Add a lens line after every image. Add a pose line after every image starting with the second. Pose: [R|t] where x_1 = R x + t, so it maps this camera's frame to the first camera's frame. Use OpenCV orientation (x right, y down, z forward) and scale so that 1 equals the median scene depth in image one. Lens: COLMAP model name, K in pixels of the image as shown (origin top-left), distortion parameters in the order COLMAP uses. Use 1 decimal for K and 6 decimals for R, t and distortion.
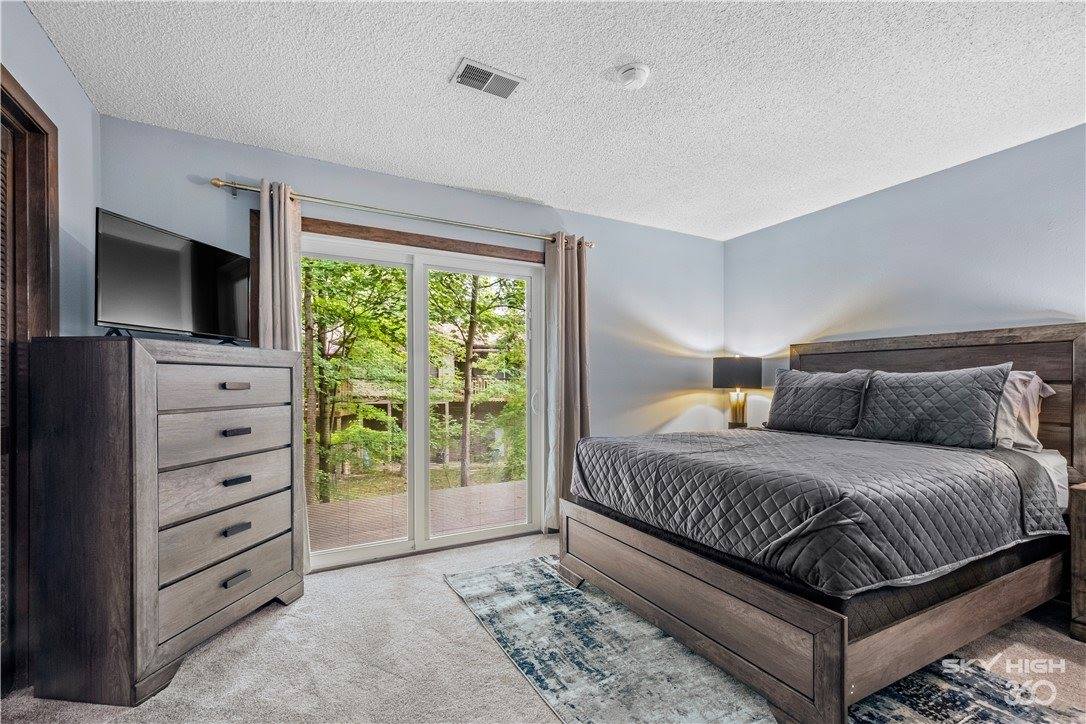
lens RADIAL K [[471.9, 0, 544.6], [0, 471.9, 385.4], [0, 0, 1]] dist [0.008233, -0.000357]
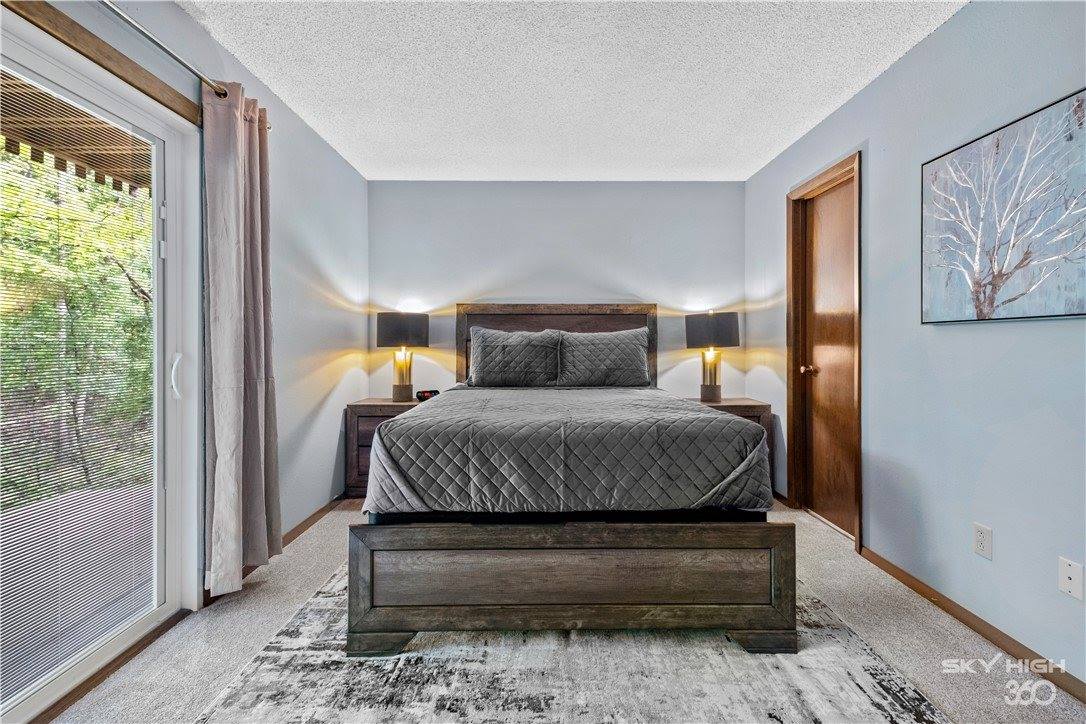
lens RADIAL K [[471.9, 0, 546.0], [0, 471.9, 342.5], [0, 0, 1]] dist [0.008233, -0.000357]
pose [[0.470649, -0.001424, 0.882320, -0.388488], [0.005515, 0.999984, -0.001328, 0.000357], [-0.882304, 0.005491, 0.470649, 0.477278]]
